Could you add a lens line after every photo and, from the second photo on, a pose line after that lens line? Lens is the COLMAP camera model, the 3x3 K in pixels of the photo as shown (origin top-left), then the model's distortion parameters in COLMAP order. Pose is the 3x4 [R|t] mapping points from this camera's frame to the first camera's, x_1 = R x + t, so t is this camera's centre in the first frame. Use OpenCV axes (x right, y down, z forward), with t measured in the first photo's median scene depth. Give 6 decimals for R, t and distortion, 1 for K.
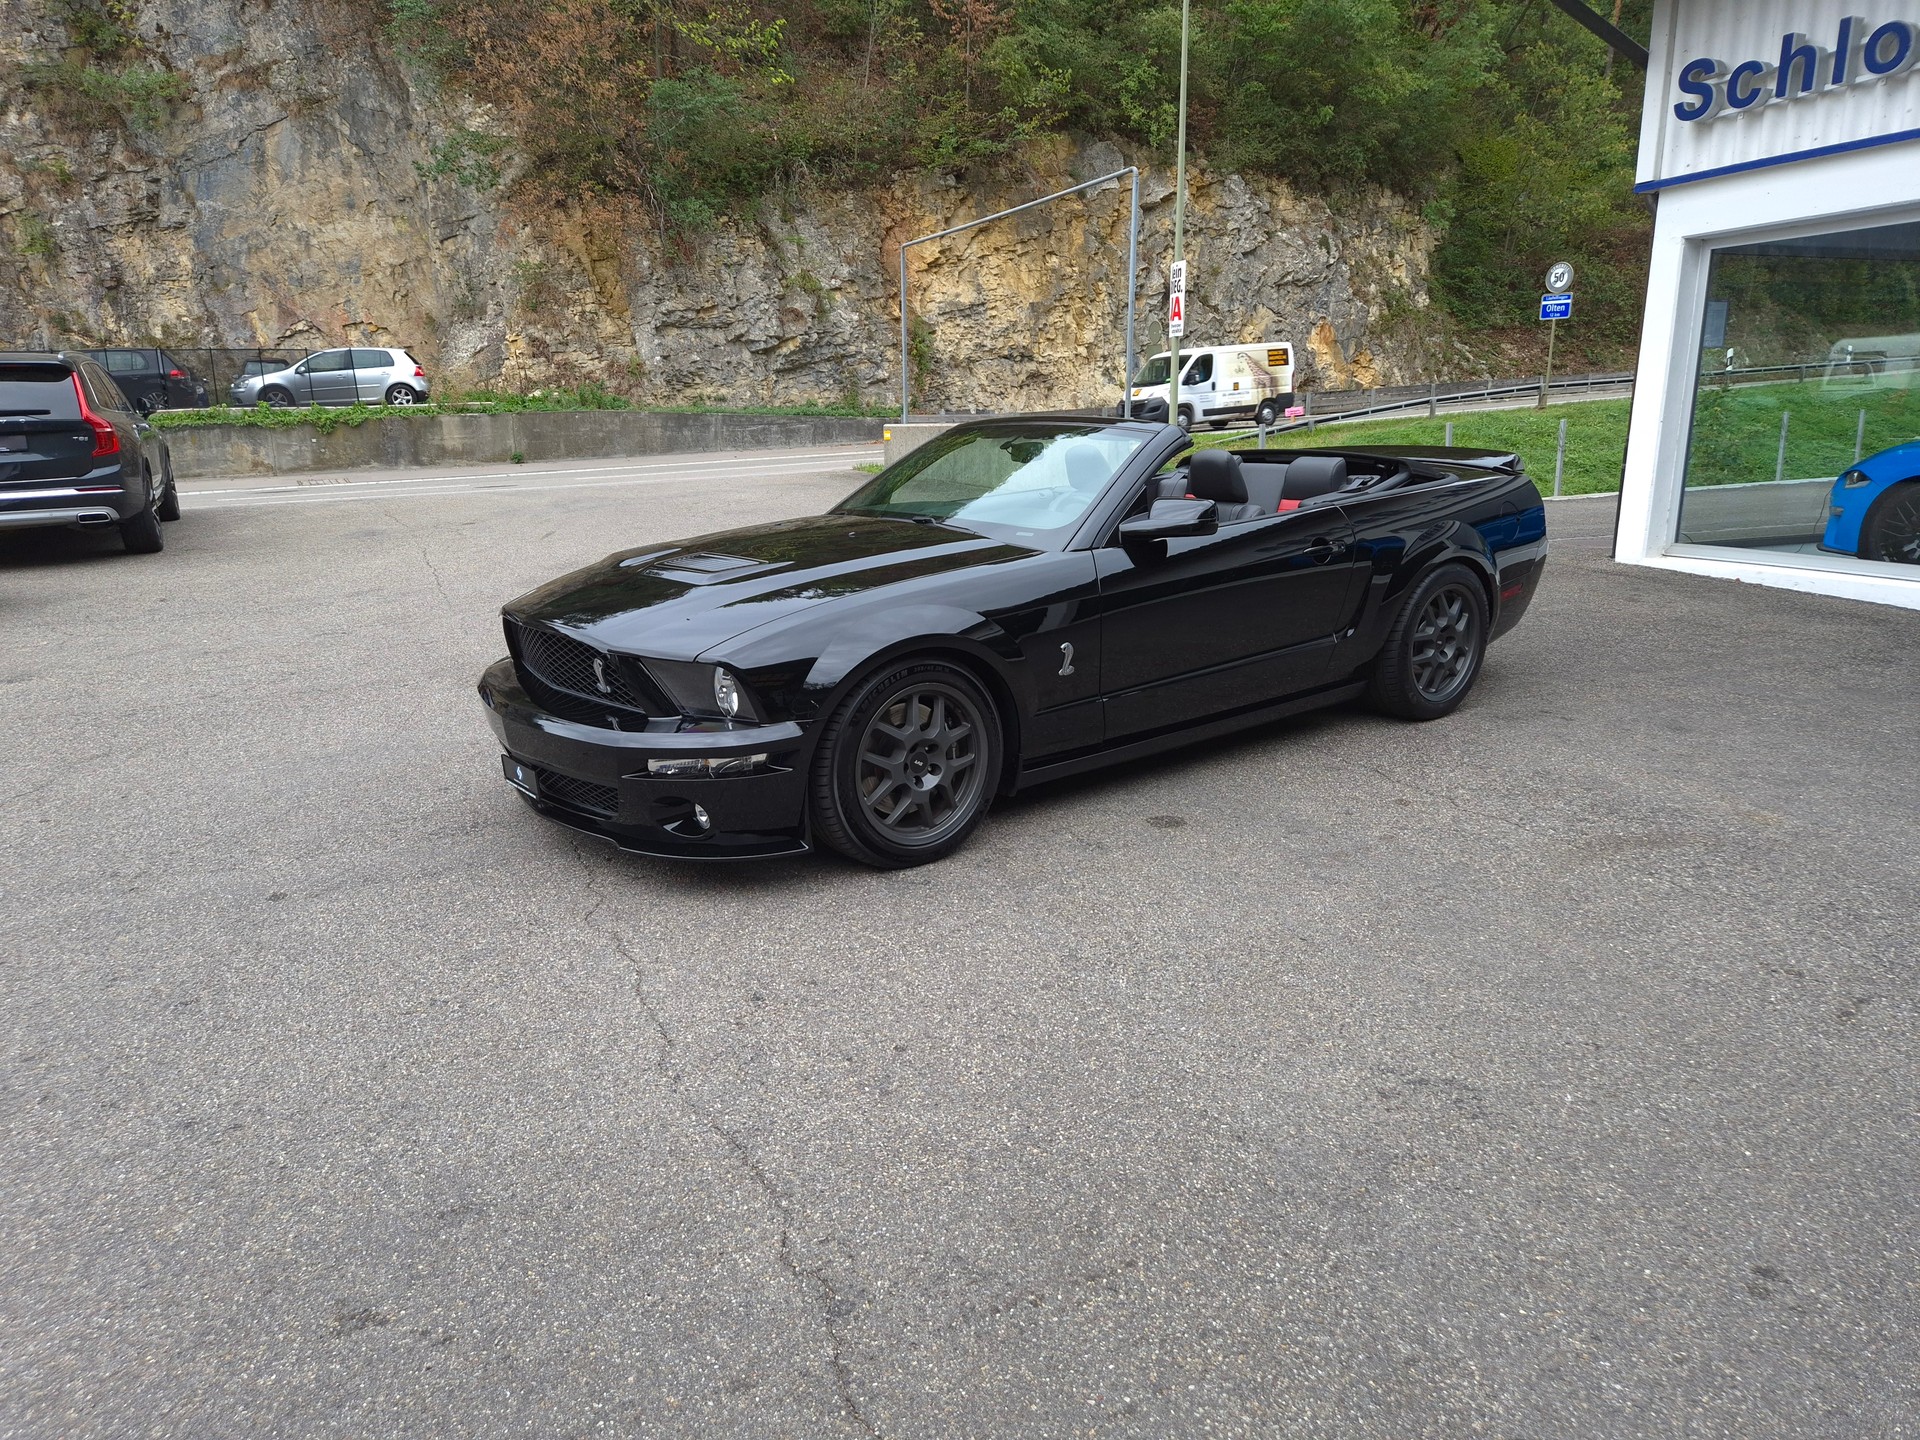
lens RADIAL K [[1253.7, 0, 939.9], [0, 1253.7, 728.5], [0, 0, 1]] dist [0.089076, -0.077686]
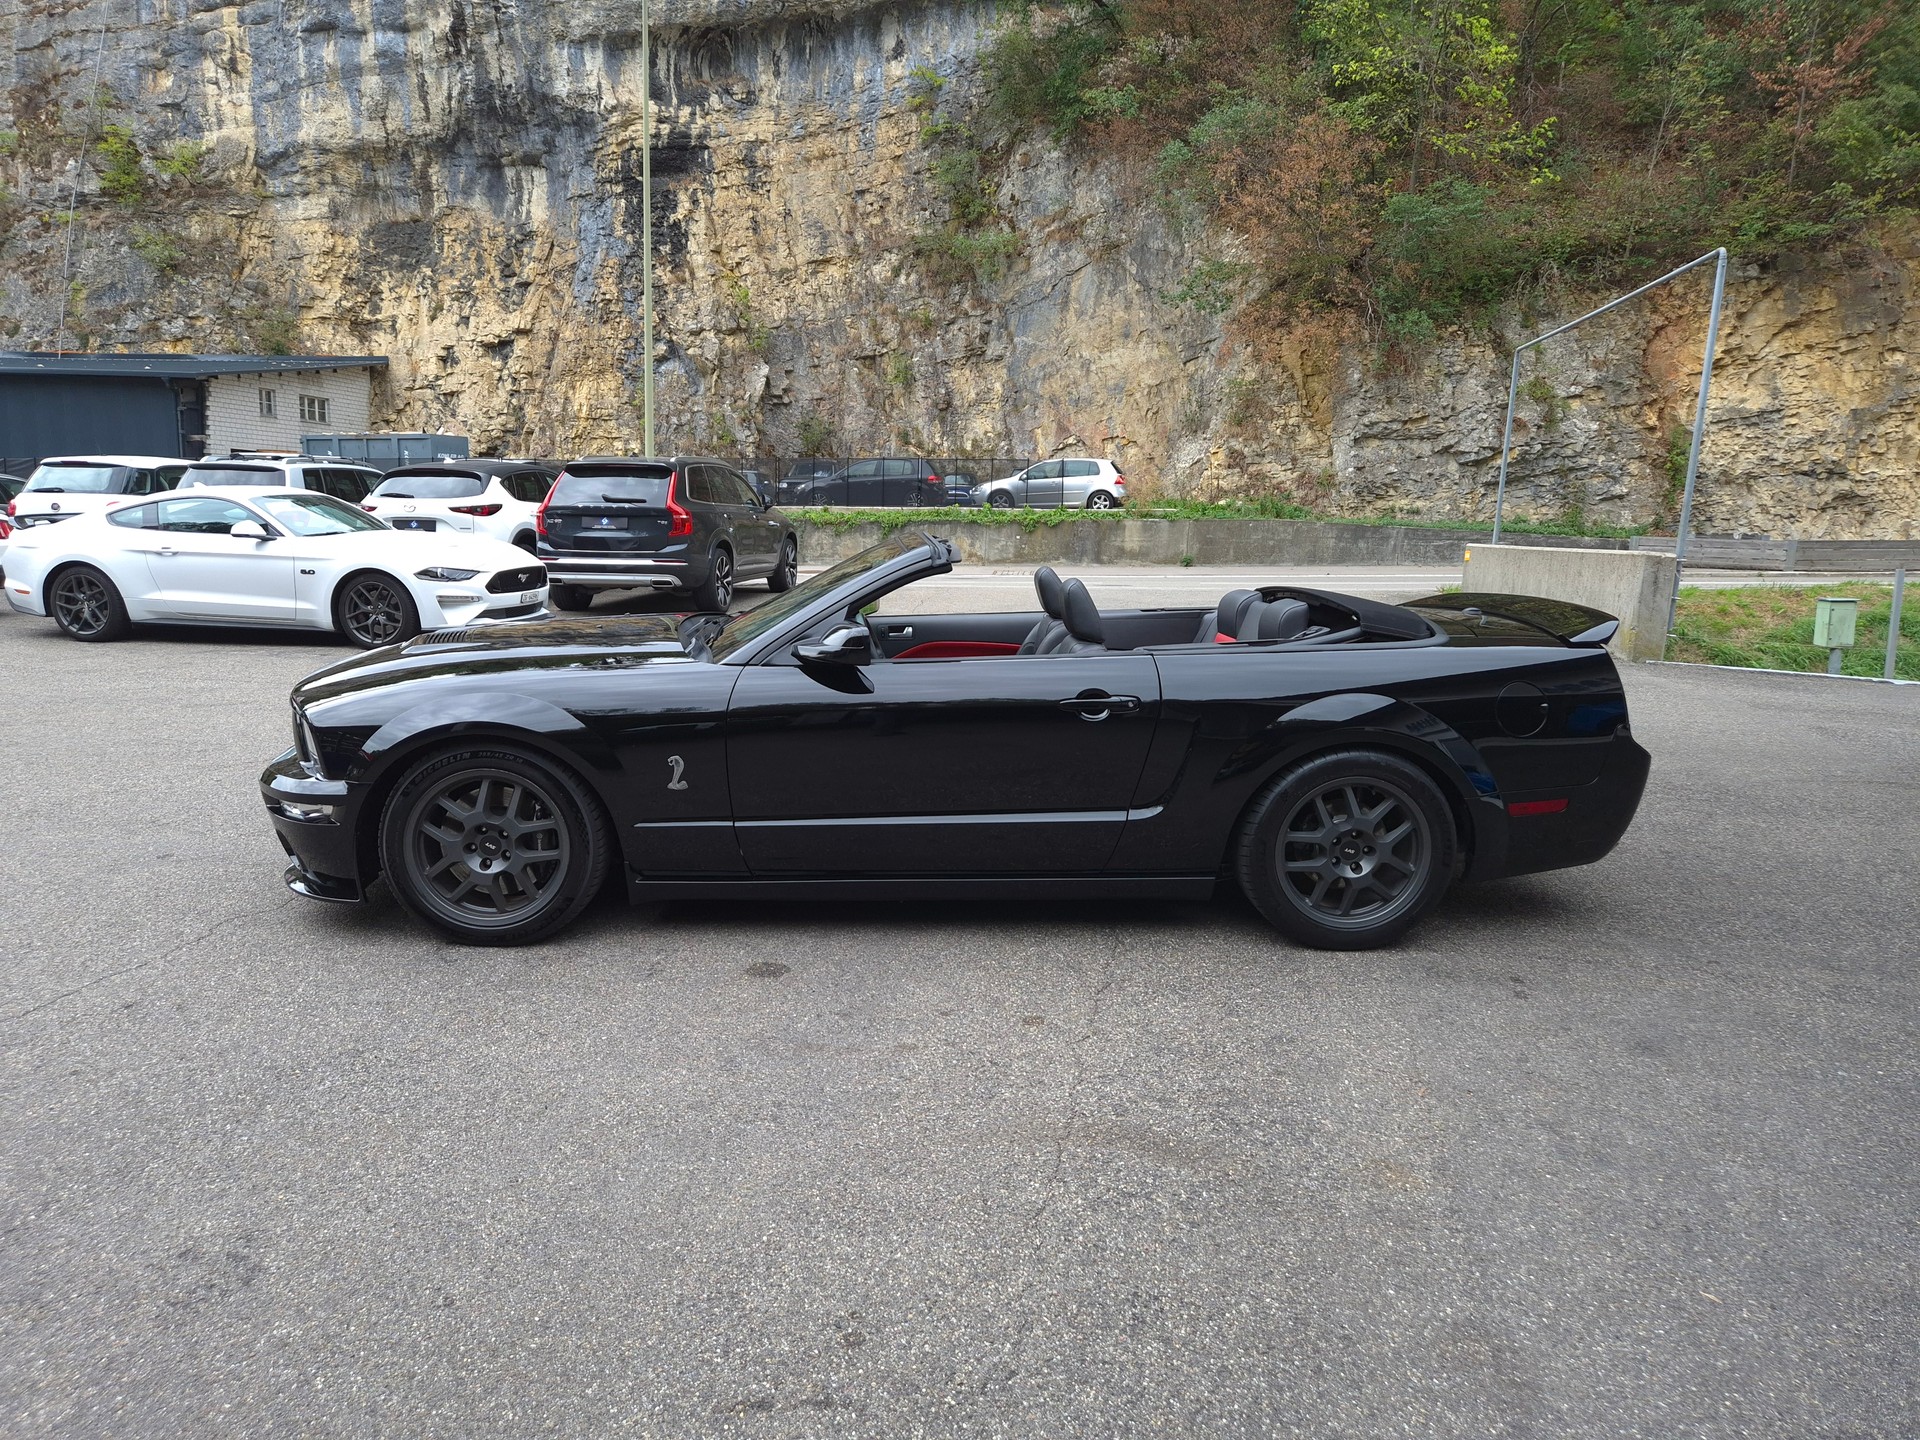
lens RADIAL K [[1256.7, 0, 949.9], [0, 1256.7, 730.3], [0, 0, 1]] dist [0.094063, -0.081723]
pose [[0.823875, 0.136511, -0.550086, 0.081131], [-0.180491, 0.983224, -0.026324, -0.010151], [0.537265, 0.120973, 0.834693, 0.030536]]
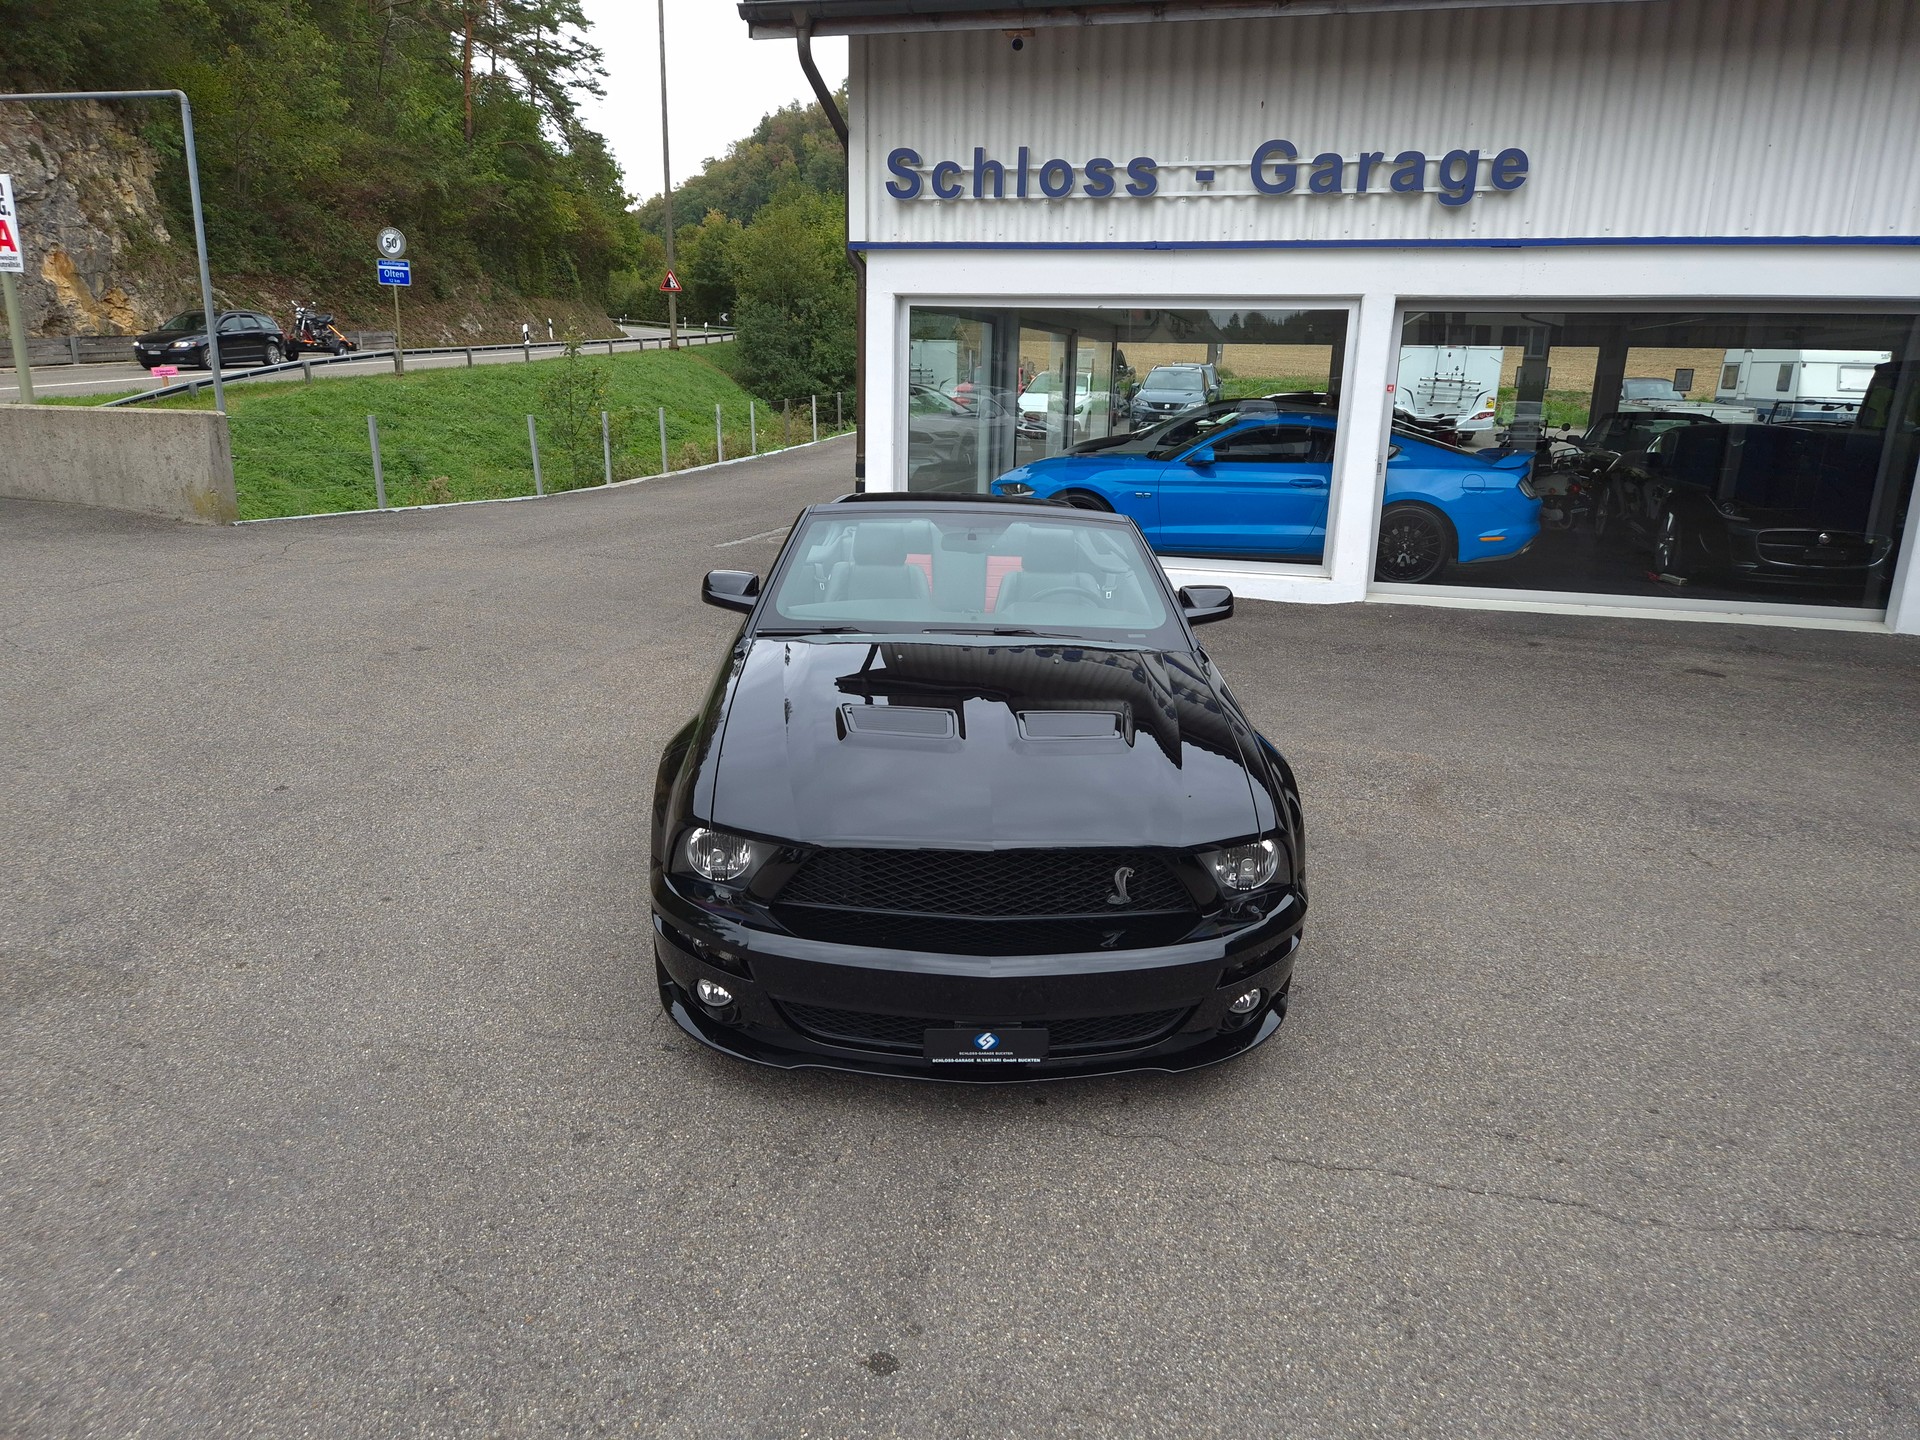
lens RADIAL K [[1266.0, 0, 965.8], [0, 1266.0, 720.4], [0, 0, 1]] dist [0.079308, -0.067542]
pose [[0.582238, -0.186859, 0.791254, -0.091247], [0.160845, 0.980468, 0.113187, -0.024467], [-0.796949, 0.061368, 0.600921, 0.053299]]
